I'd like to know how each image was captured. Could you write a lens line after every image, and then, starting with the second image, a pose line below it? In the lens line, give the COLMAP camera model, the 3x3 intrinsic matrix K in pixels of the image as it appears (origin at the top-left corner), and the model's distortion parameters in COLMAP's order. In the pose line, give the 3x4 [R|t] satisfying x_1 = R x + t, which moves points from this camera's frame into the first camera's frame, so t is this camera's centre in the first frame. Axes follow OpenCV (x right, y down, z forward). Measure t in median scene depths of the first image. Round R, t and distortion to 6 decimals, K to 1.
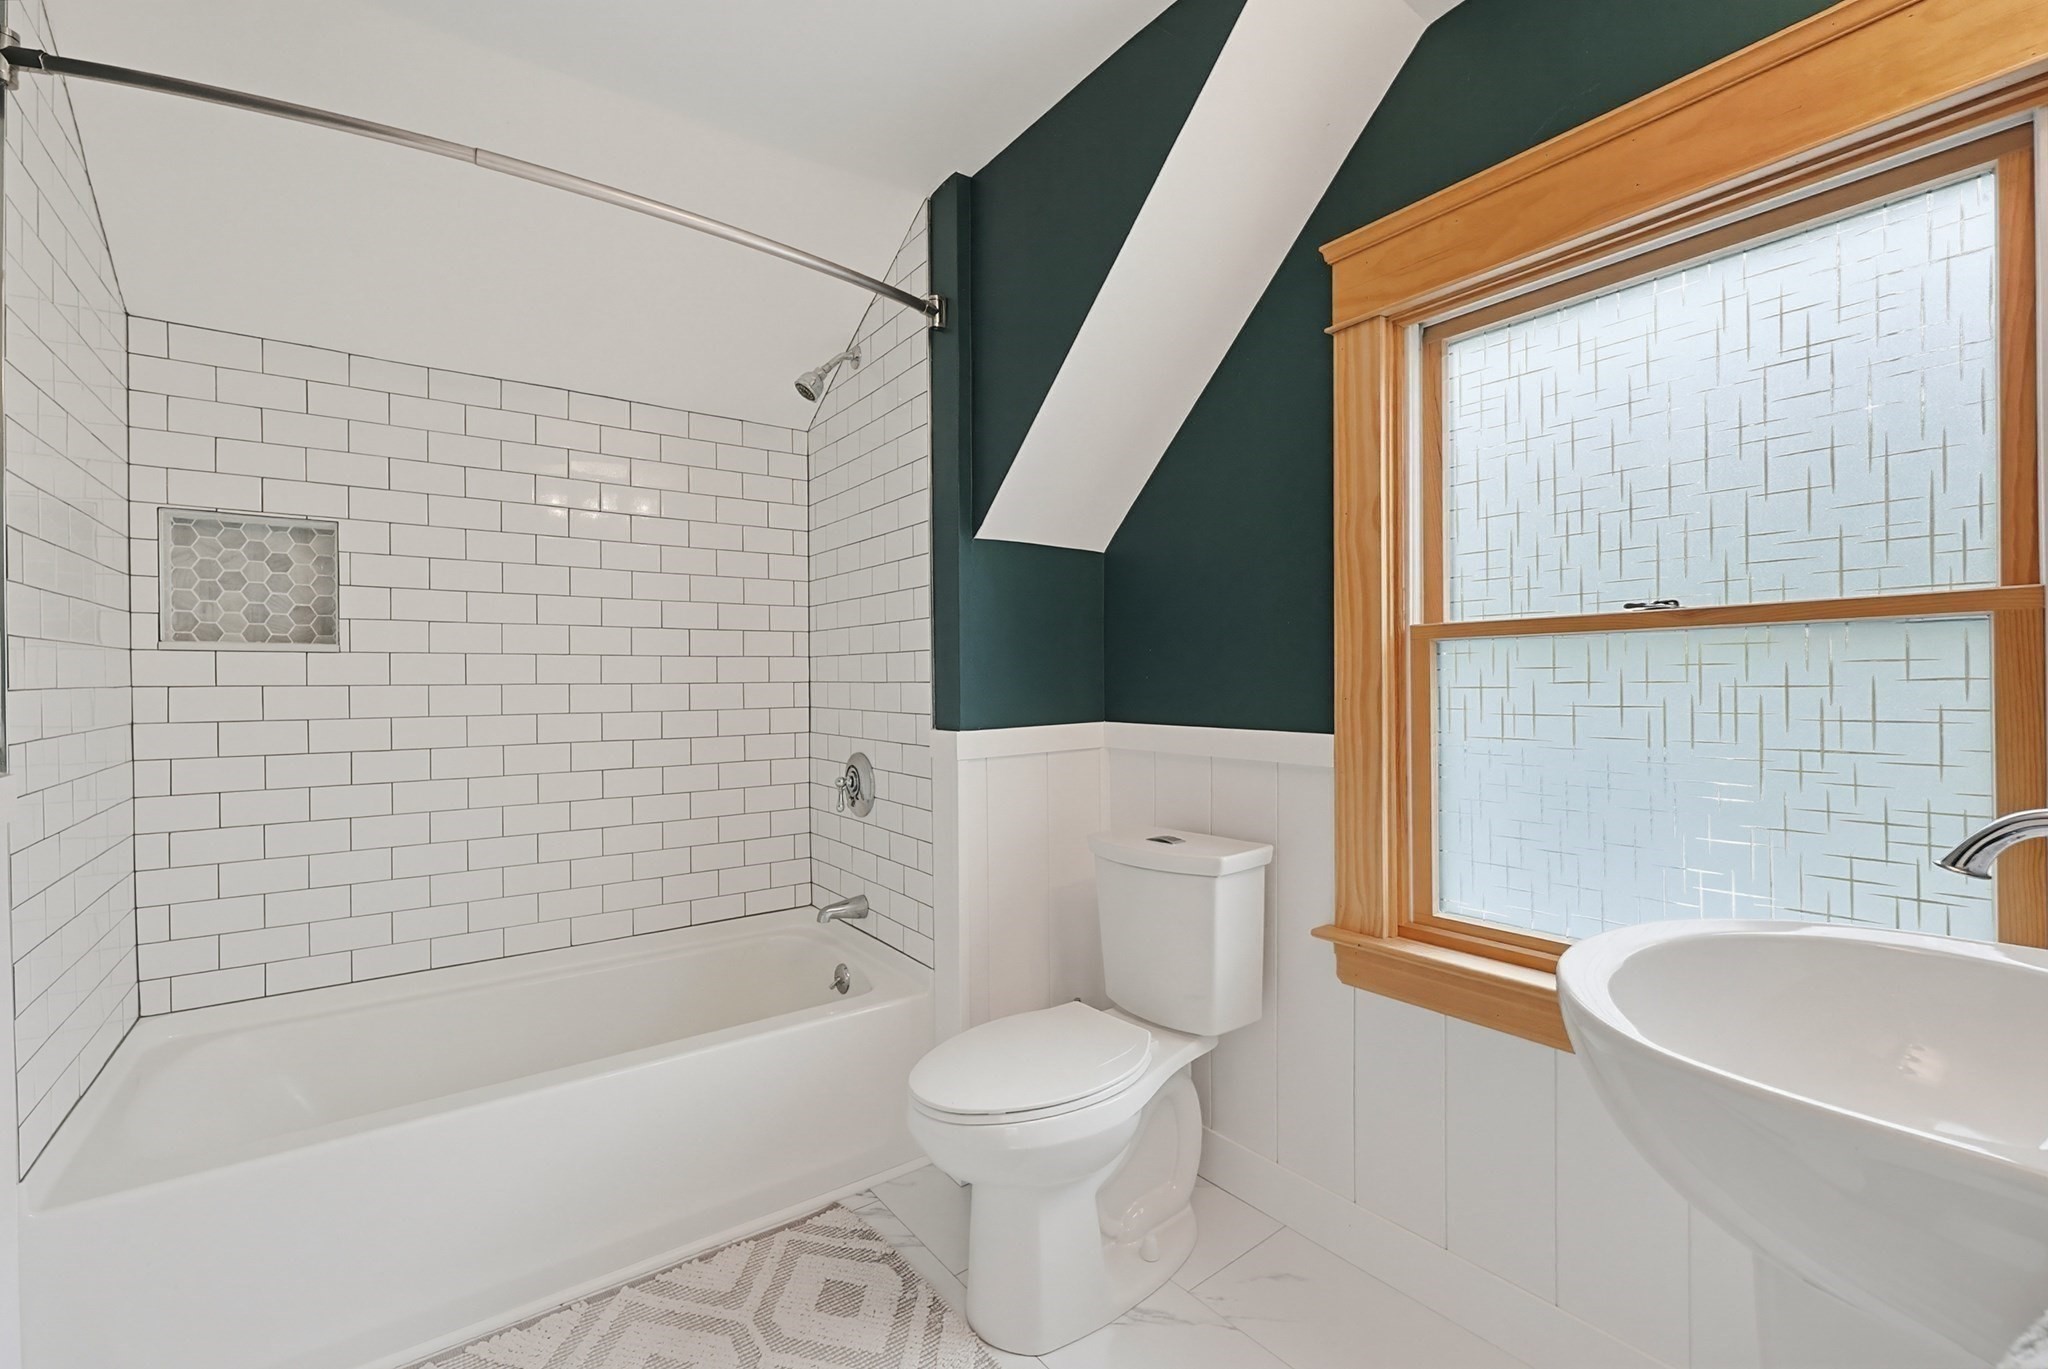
lens RADIAL K [[887.2, 0, 1029.0], [0, 887.2, 696.5], [0, 0, 1]] dist [-0.000175, -0.000194]
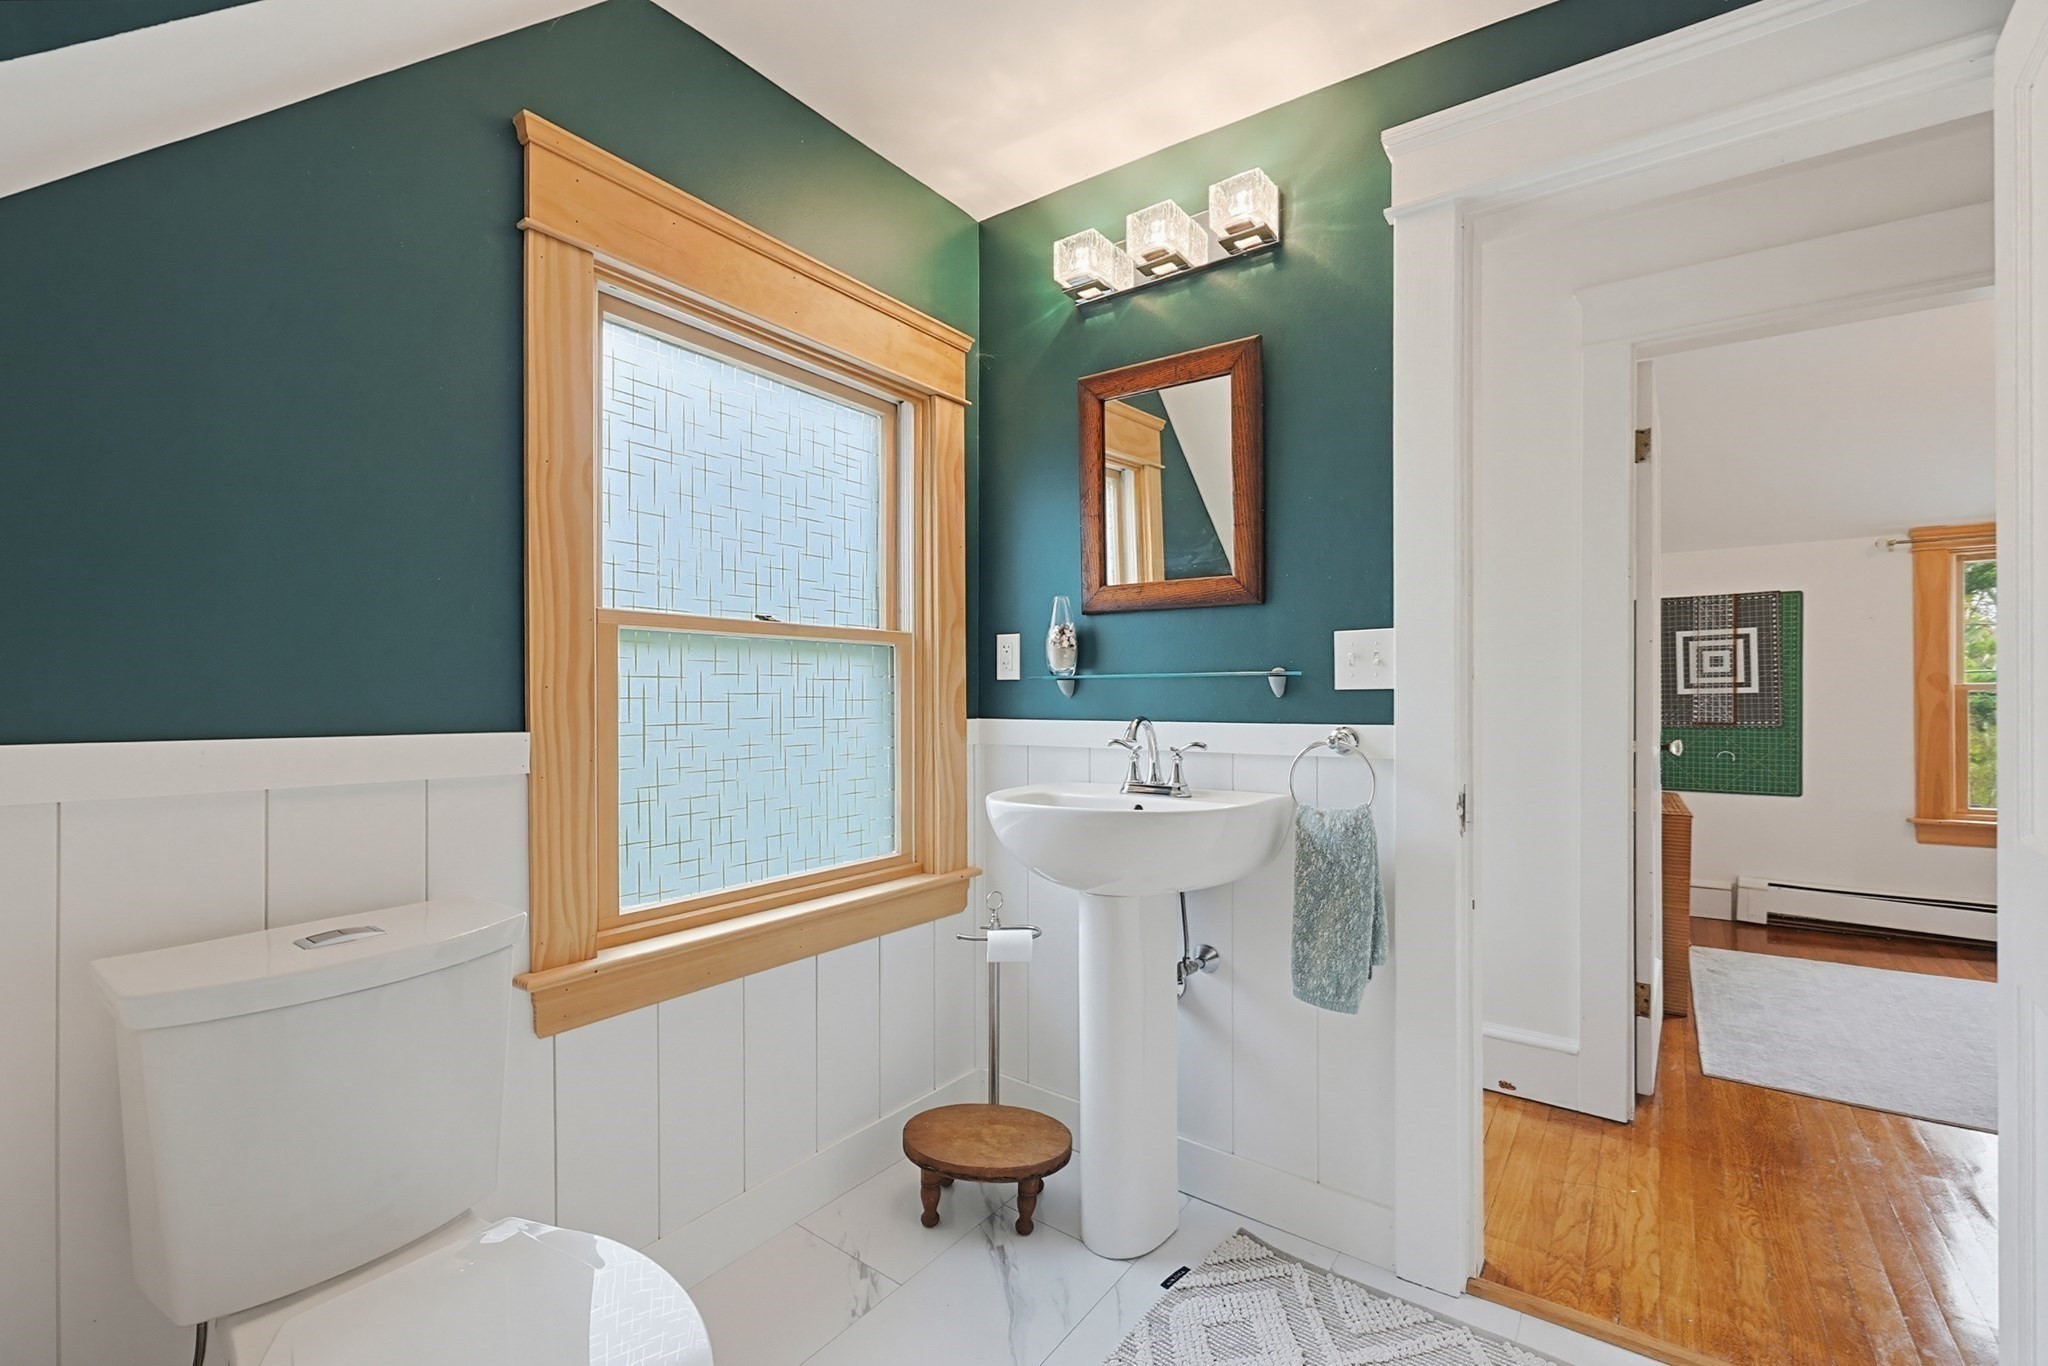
lens RADIAL K [[887.2, 0, 1027.4], [0, 887.2, 683.3], [0, 0, 1]] dist [-0.000175, -0.000194]
pose [[-0.318648, -0.000276, 0.947873, -0.611132], [-0.006530, 0.999977, -0.001904, -0.003538], [-0.947851, -0.006796, -0.318642, 0.914471]]
